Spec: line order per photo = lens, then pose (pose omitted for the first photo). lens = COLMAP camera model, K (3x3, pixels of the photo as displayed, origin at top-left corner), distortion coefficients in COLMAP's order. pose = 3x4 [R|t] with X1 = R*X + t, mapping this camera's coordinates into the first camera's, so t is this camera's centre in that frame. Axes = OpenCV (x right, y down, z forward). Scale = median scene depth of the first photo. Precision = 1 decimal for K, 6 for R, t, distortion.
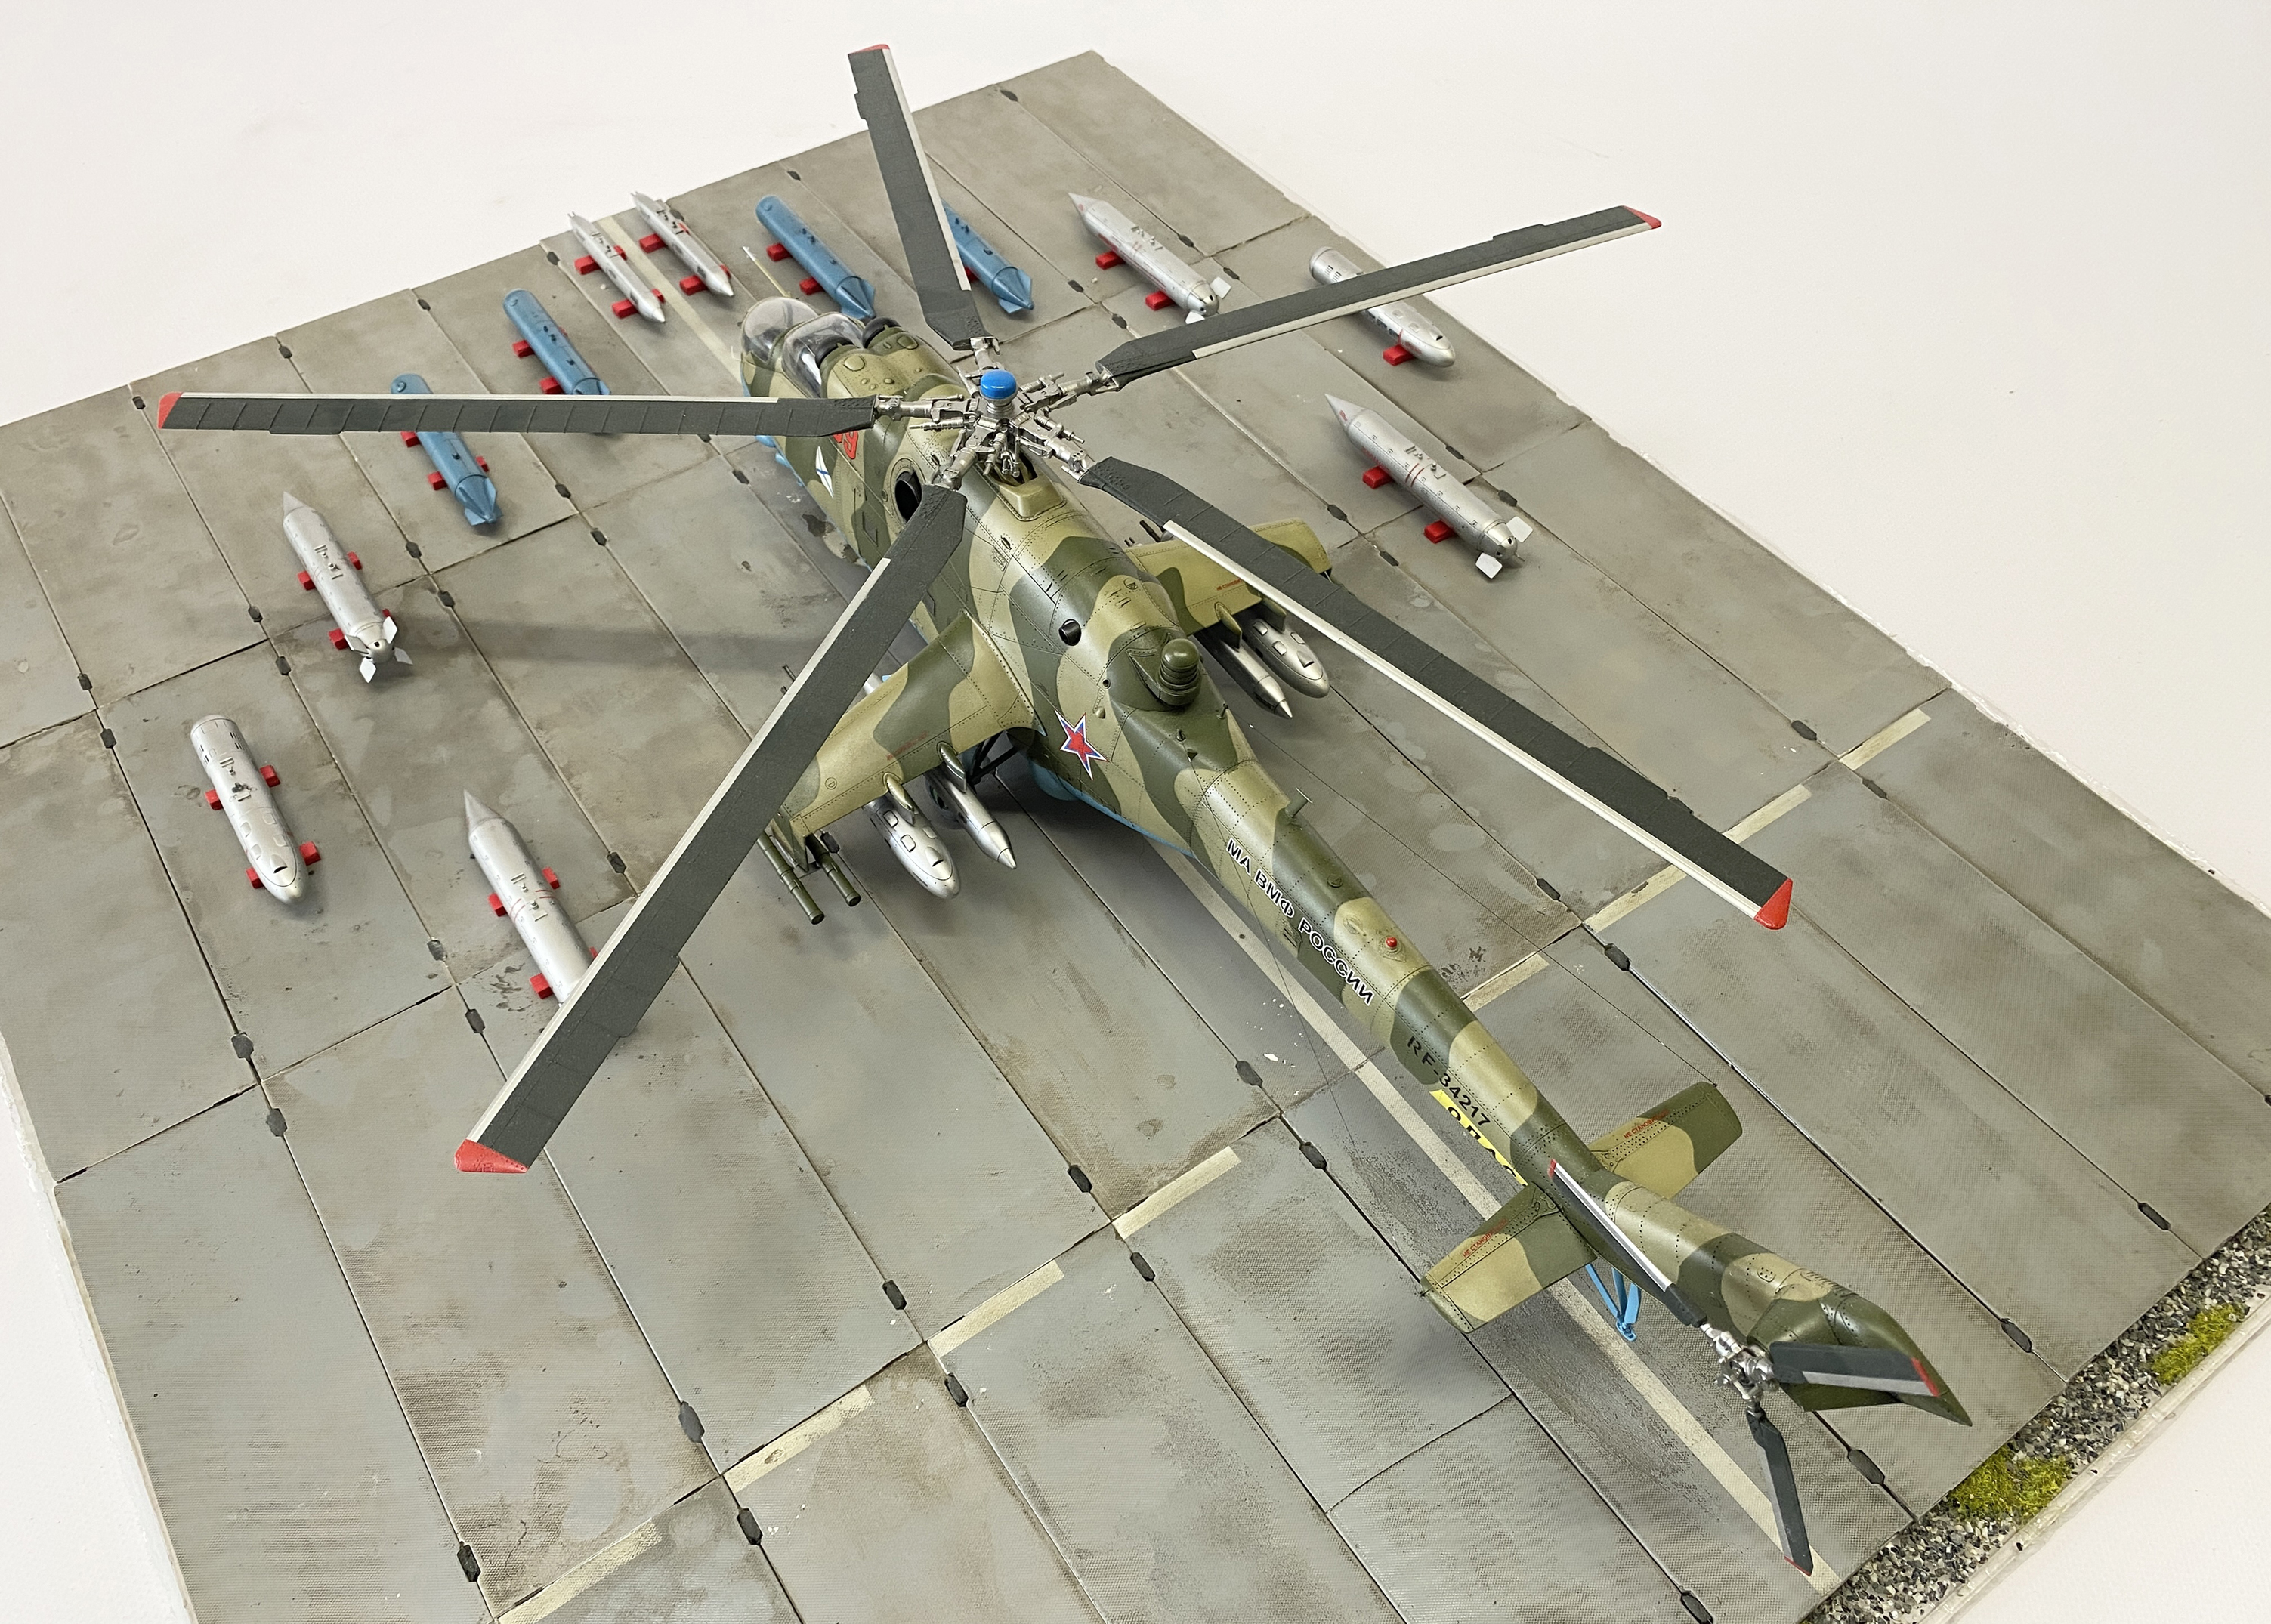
lens RADIAL K [[1798.3, 0, 1129.6], [0, 1798.3, 777.7], [0, 0, 1]] dist [0.030058, -0.076614]
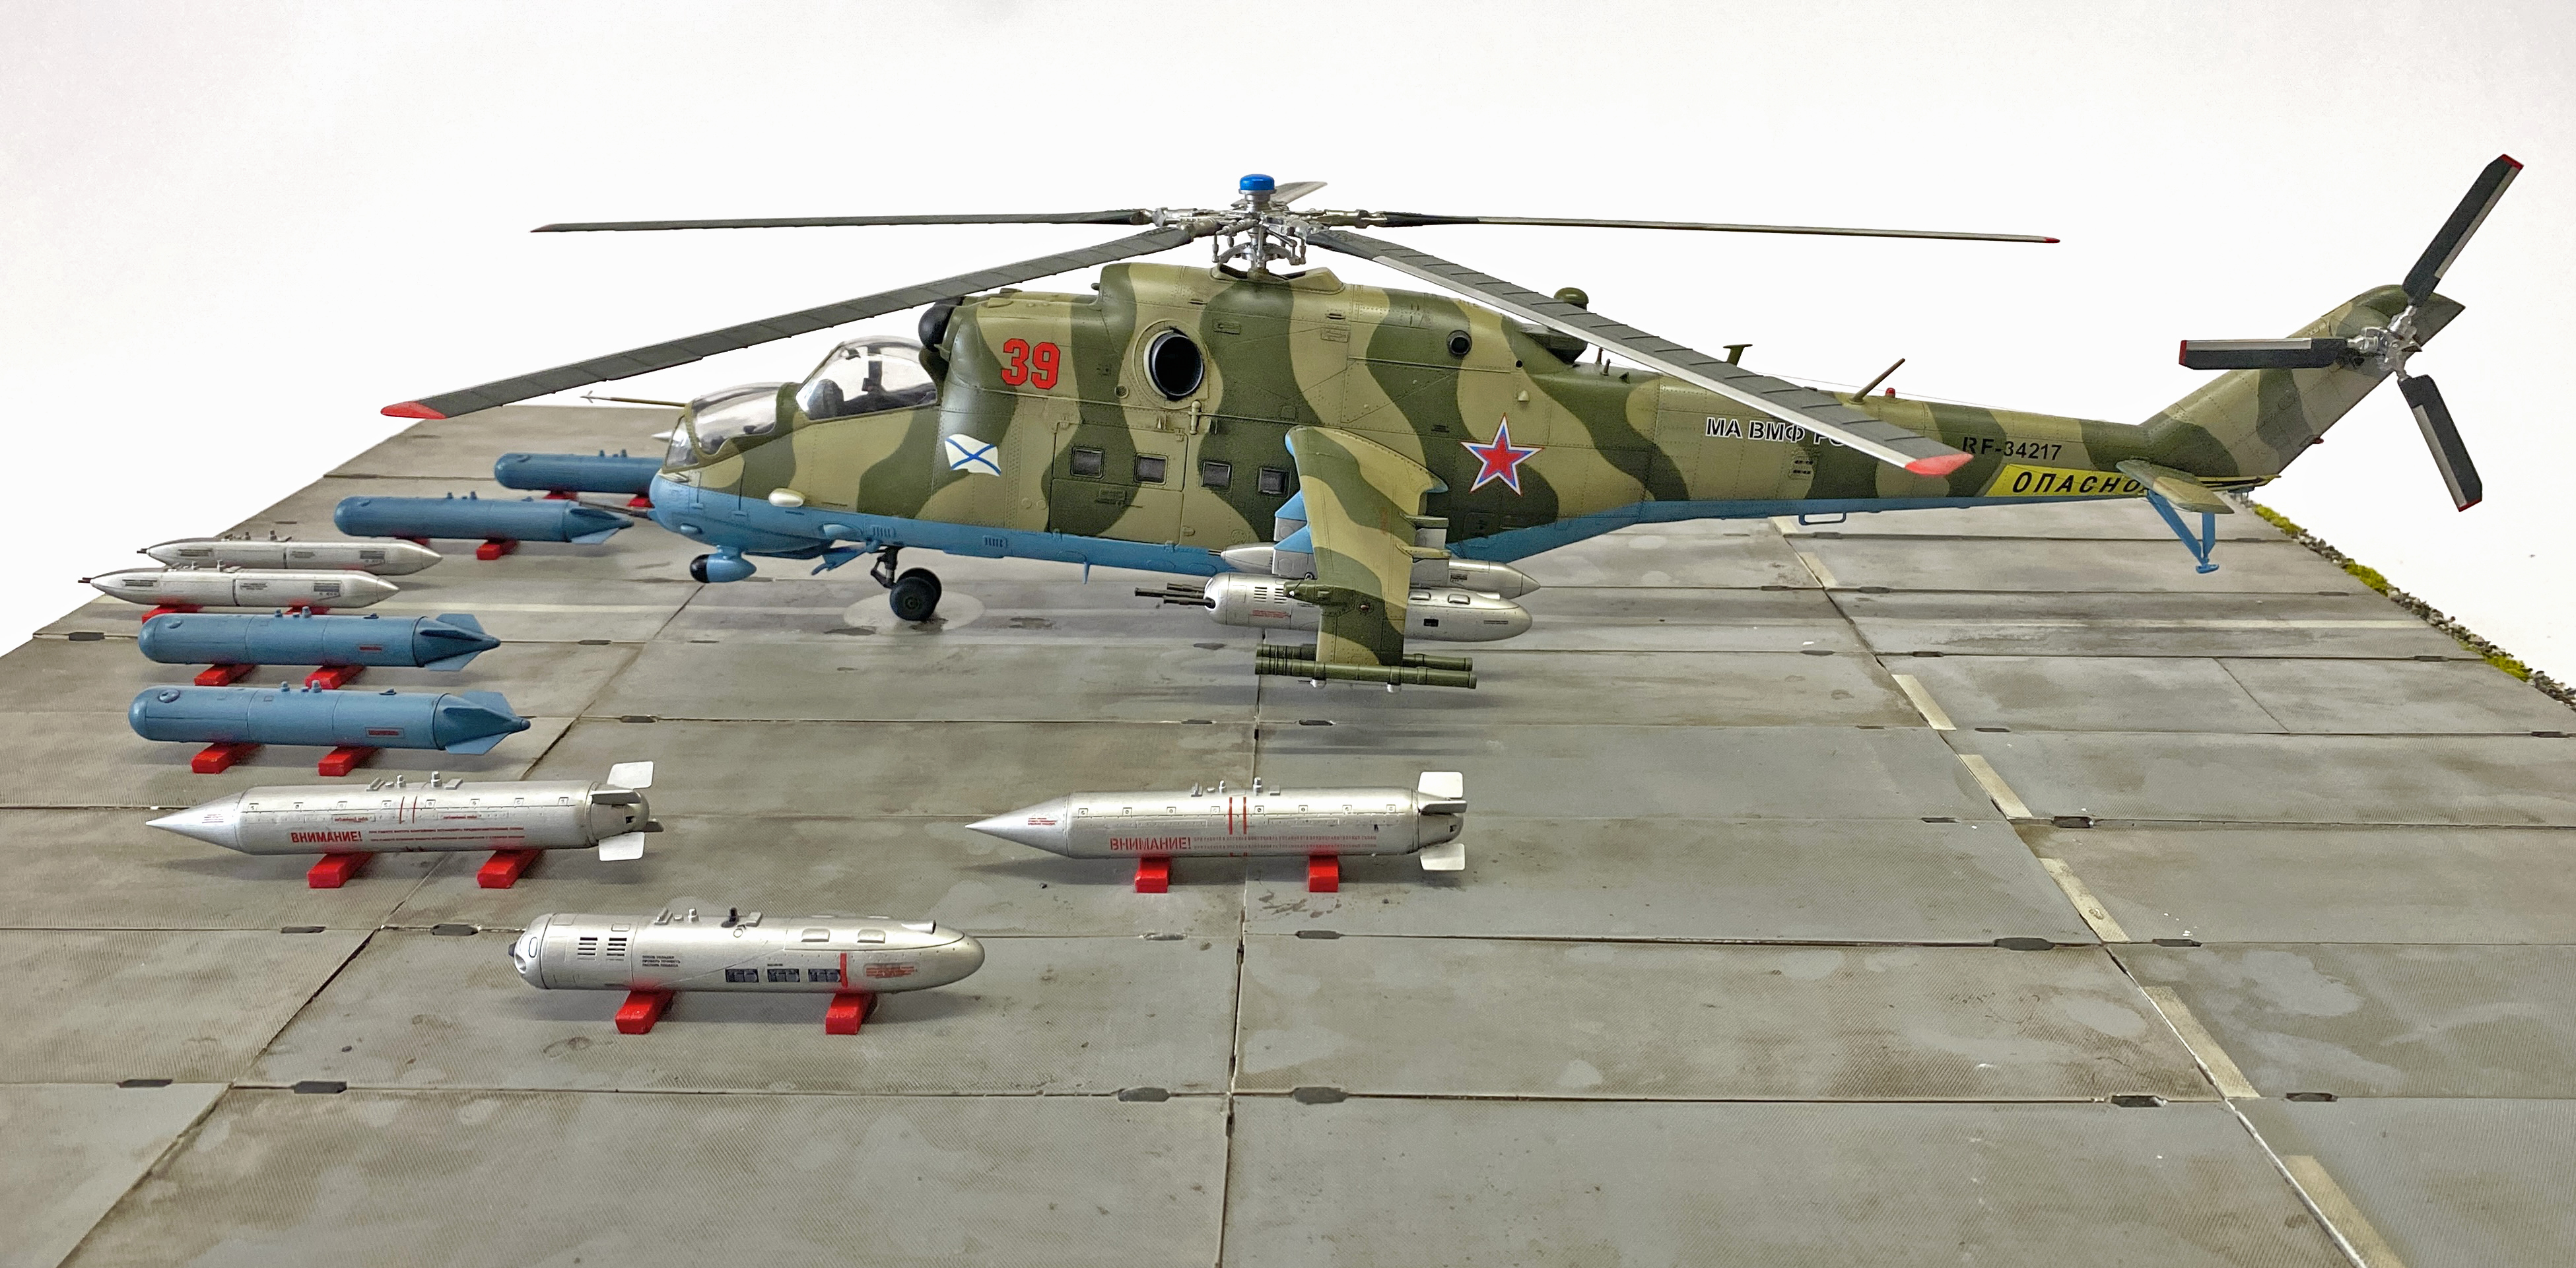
lens RADIAL K [[2029.2, 0, 1323.7], [0, 2029.2, 497.9], [0, 0, 1]] dist [0.089805, -0.218004]
pose [[0.568955, -0.216604, 0.793330, -0.947089], [0.620005, 0.746744, -0.240766, 0.199006], [-0.540263, 0.628853, 0.559160, 0.448906]]
